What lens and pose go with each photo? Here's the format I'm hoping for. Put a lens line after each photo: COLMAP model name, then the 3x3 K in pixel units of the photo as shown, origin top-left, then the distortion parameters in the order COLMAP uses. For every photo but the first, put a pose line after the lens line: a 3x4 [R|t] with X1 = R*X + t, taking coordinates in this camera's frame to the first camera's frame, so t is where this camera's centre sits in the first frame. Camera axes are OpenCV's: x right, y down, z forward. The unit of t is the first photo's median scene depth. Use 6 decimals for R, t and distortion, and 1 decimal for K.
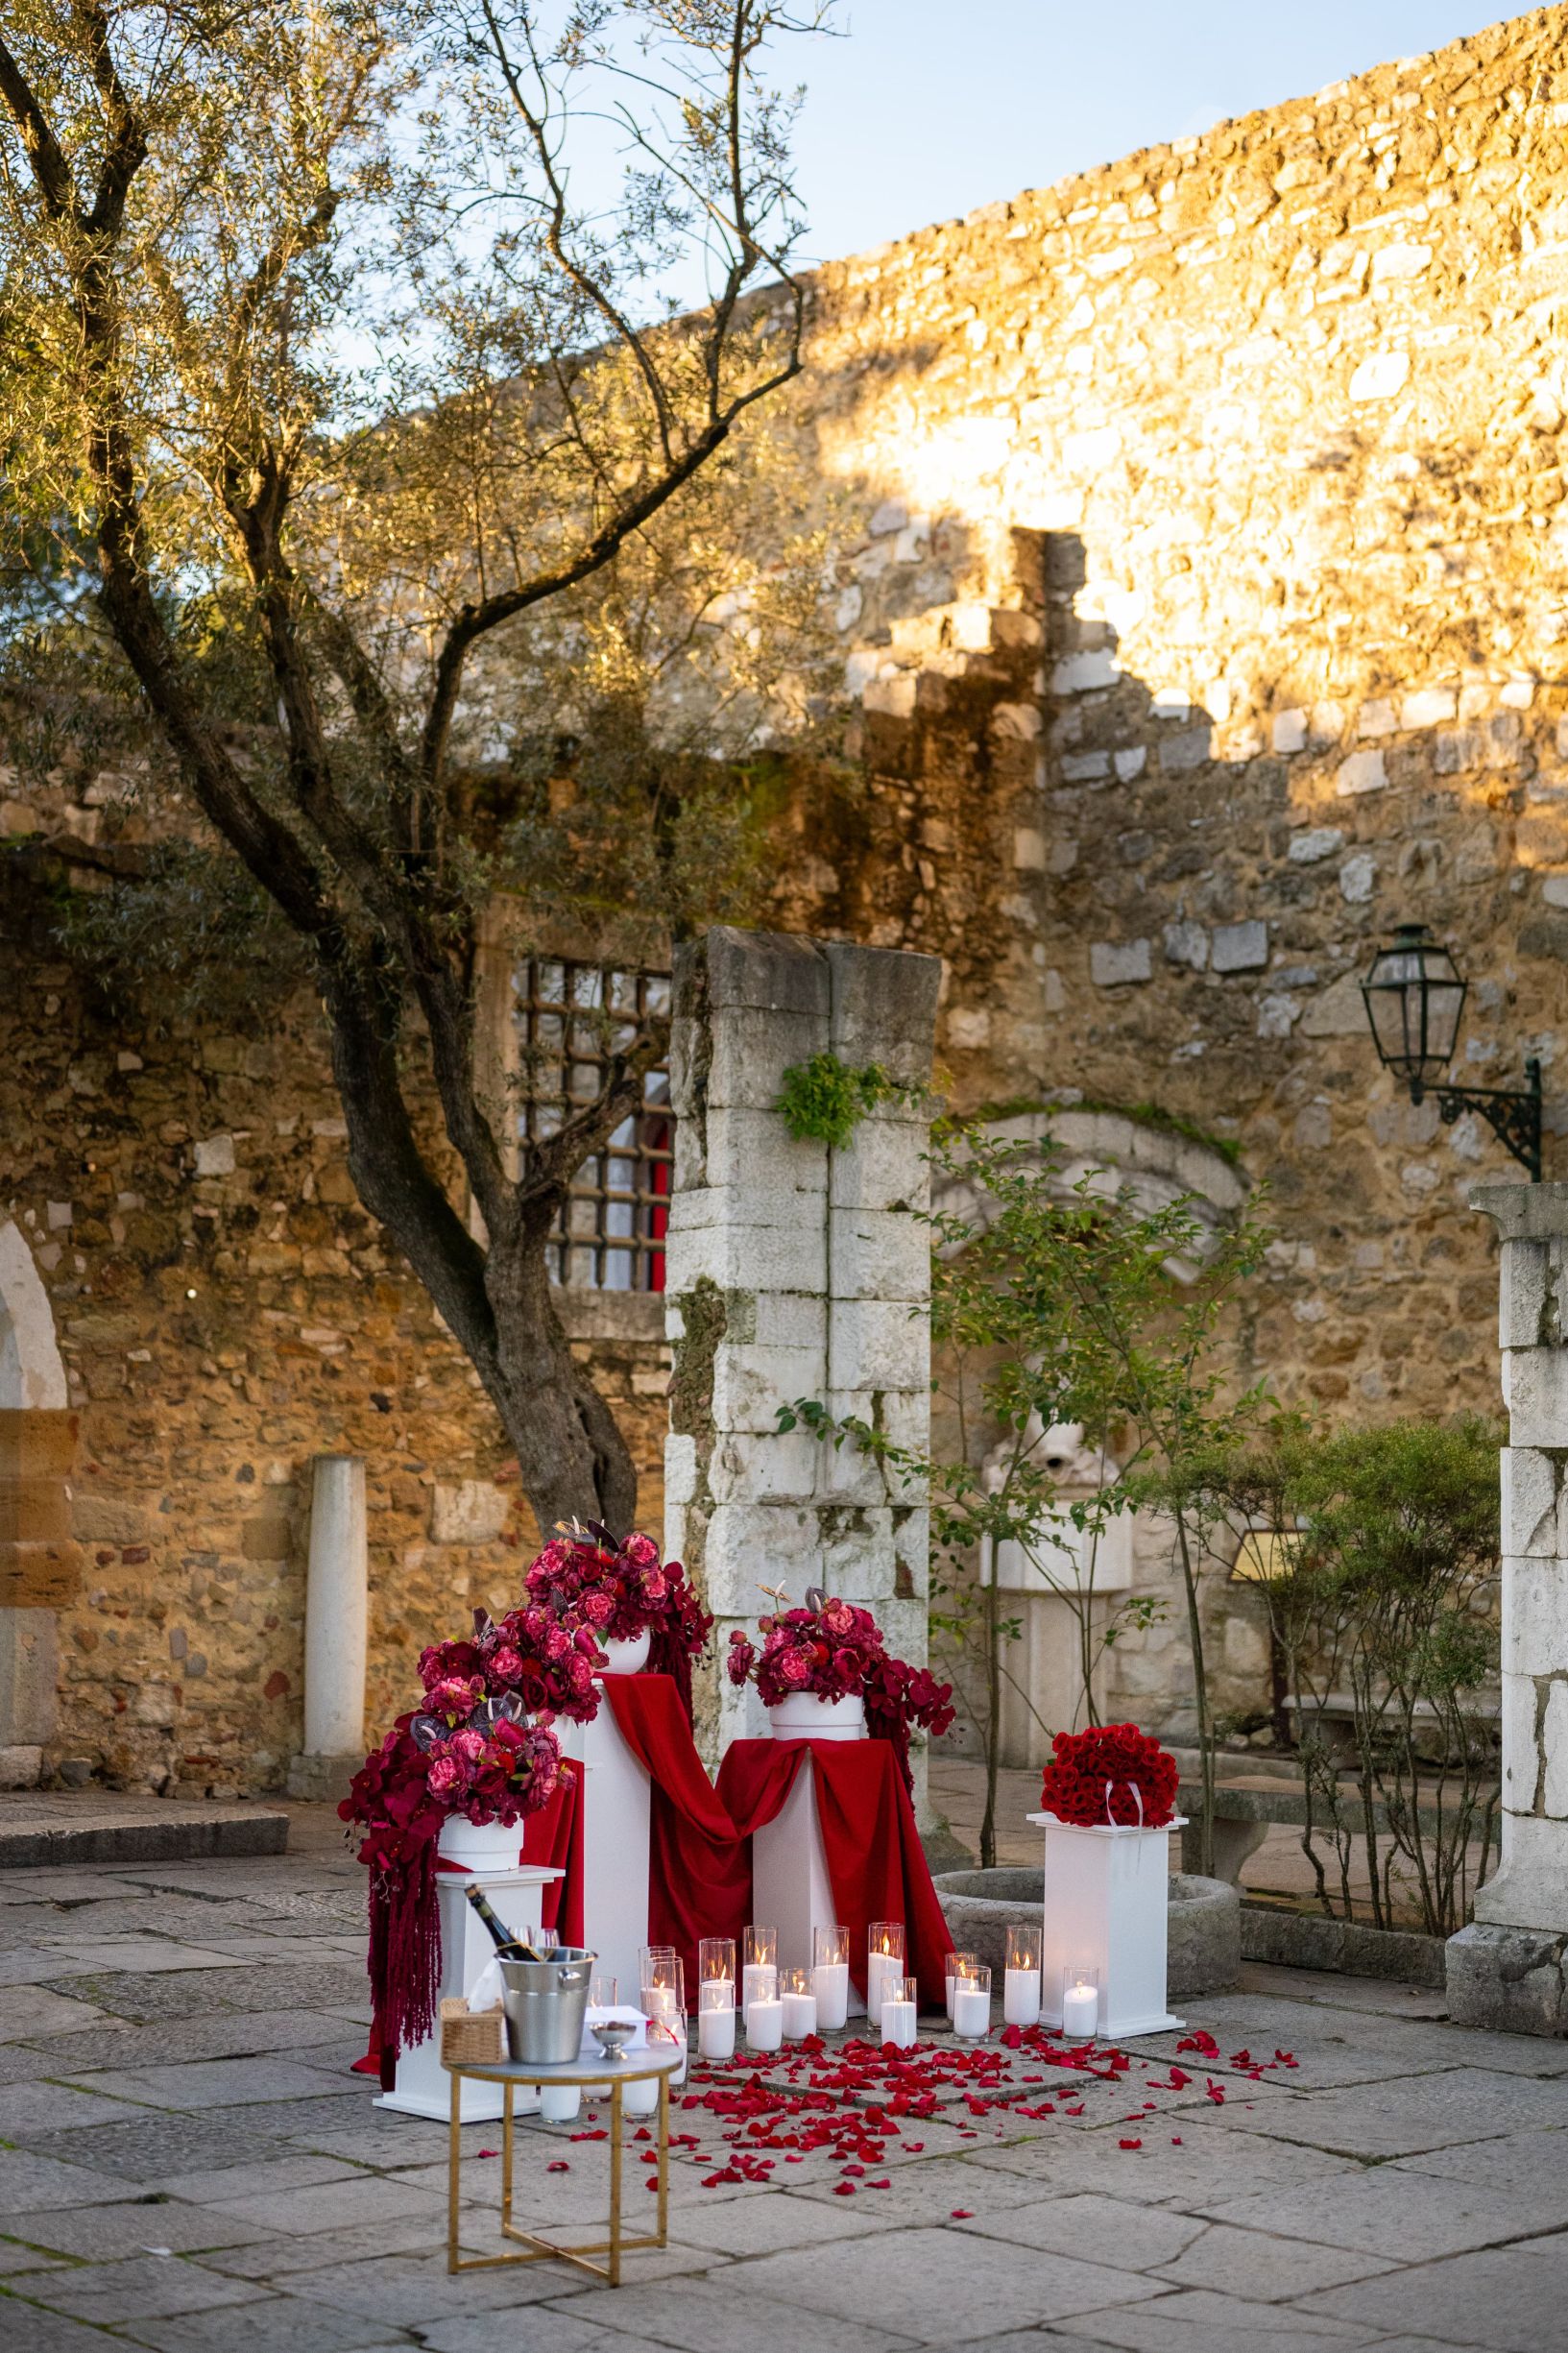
lens RADIAL K [[3604.9, 0, 784.0], [0, 3604.9, 1176.5], [0, 0, 1]] dist [-0.012783, 0.001144]
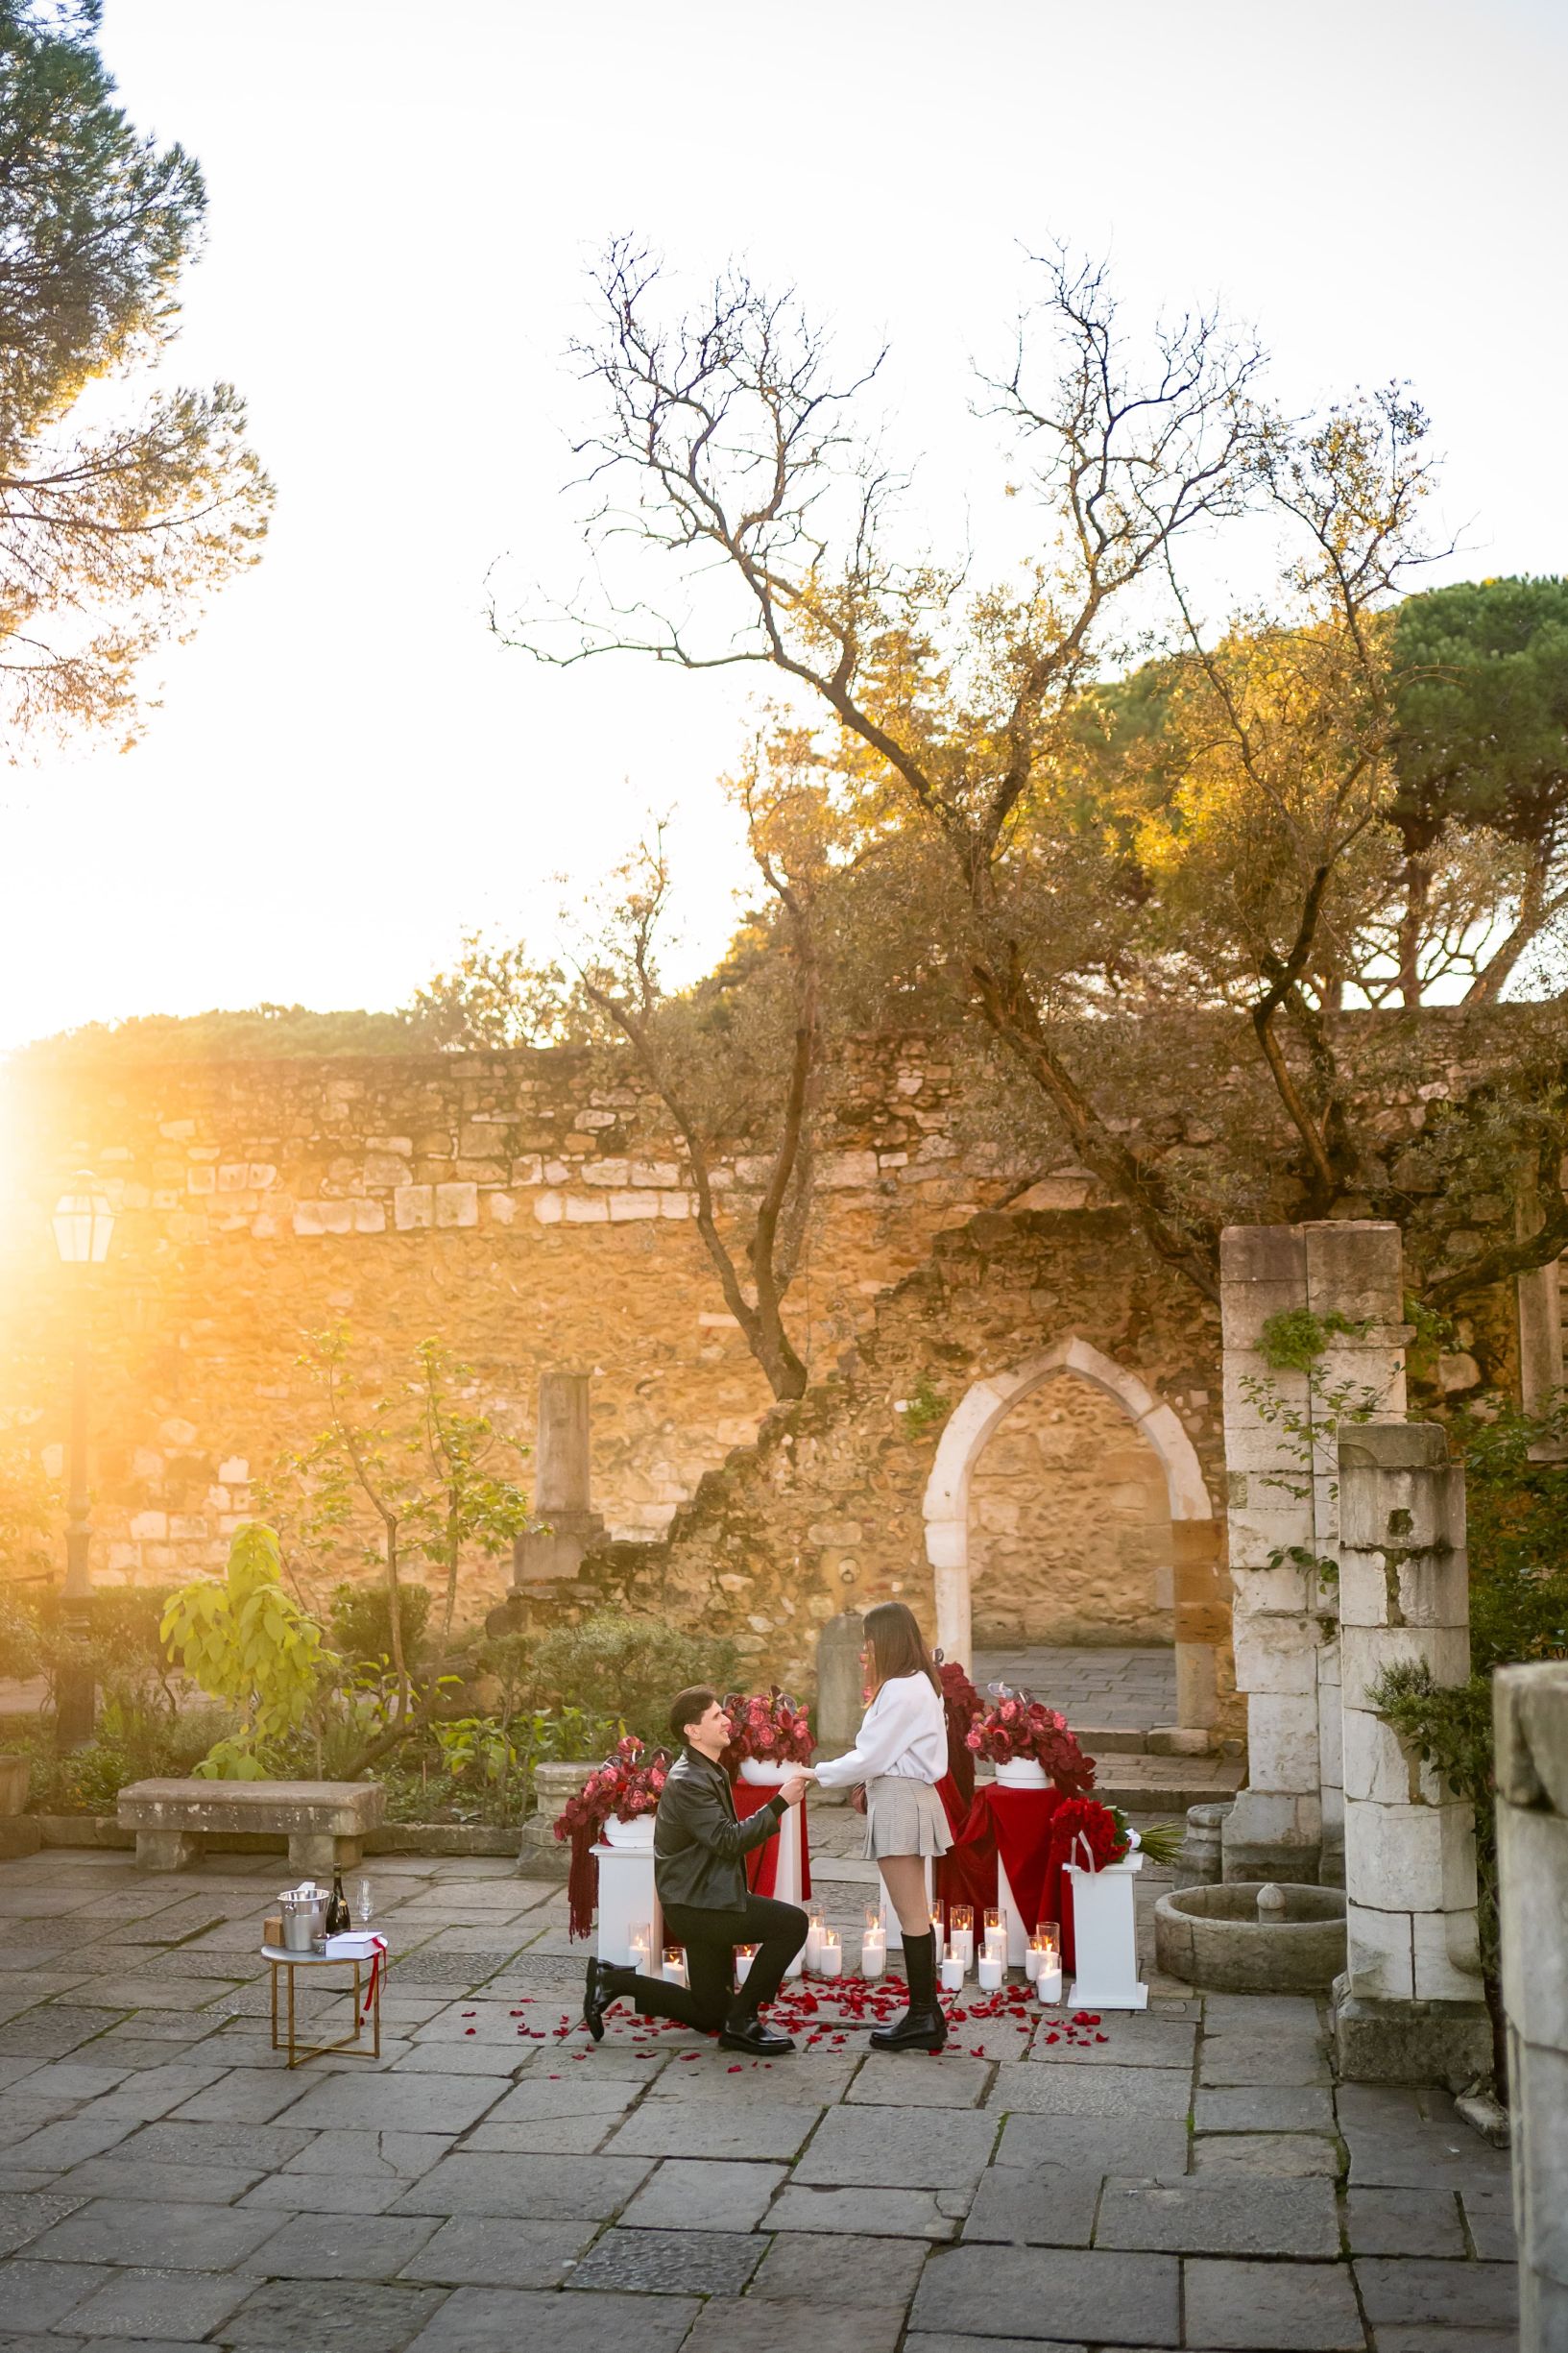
lens RADIAL K [[2459.5, 0, 775.1], [0, 2459.5, 1186.4], [0, 0, 1]] dist [-0.026723, 0.041327]
pose [[0.581911, -0.092510, -0.807974, 0.583528], [0.078258, 0.995268, -0.057593, -0.035126], [0.809478, -0.029716, 0.586397, 0.203945]]
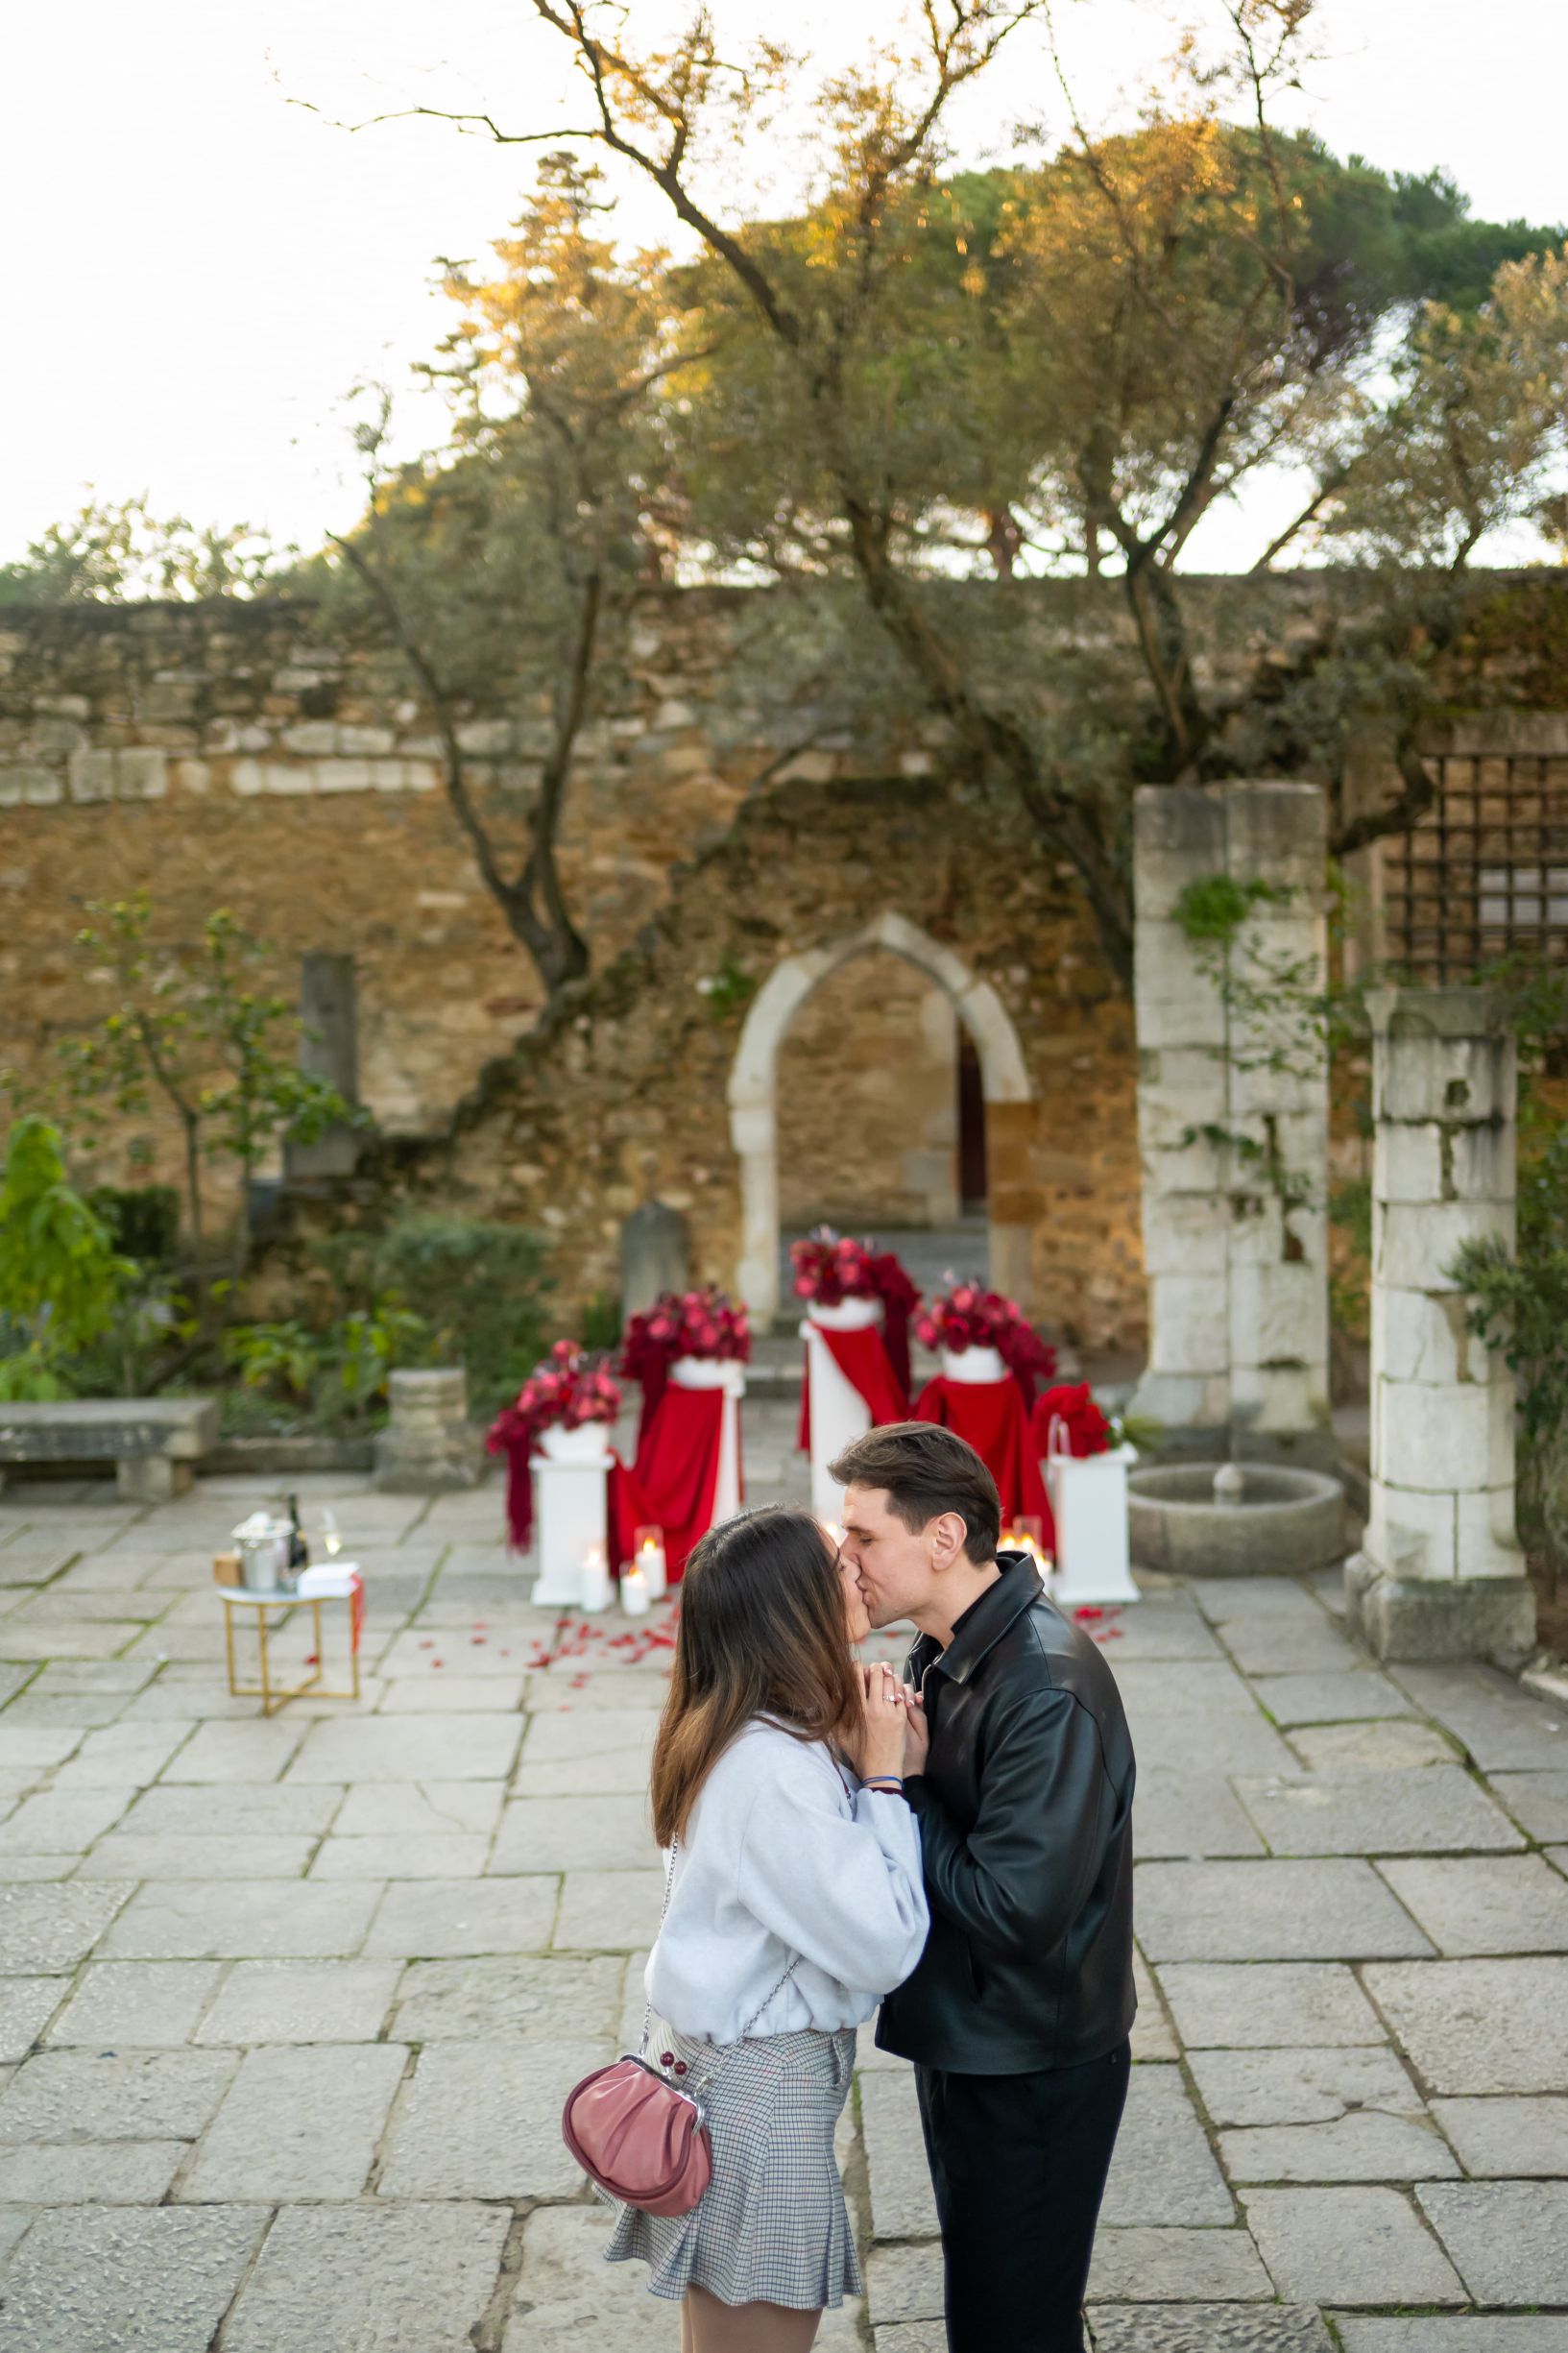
lens RADIAL K [[2459.5, 0, 775.1], [0, 2459.5, 1186.4], [0, 0, 1]] dist [-0.026723, 0.041327]
pose [[0.723348, 0.026494, -0.689975, 0.454035], [0.079697, 0.989382, 0.121543, -0.036183], [0.685868, -0.142906, 0.713556, 0.159556]]
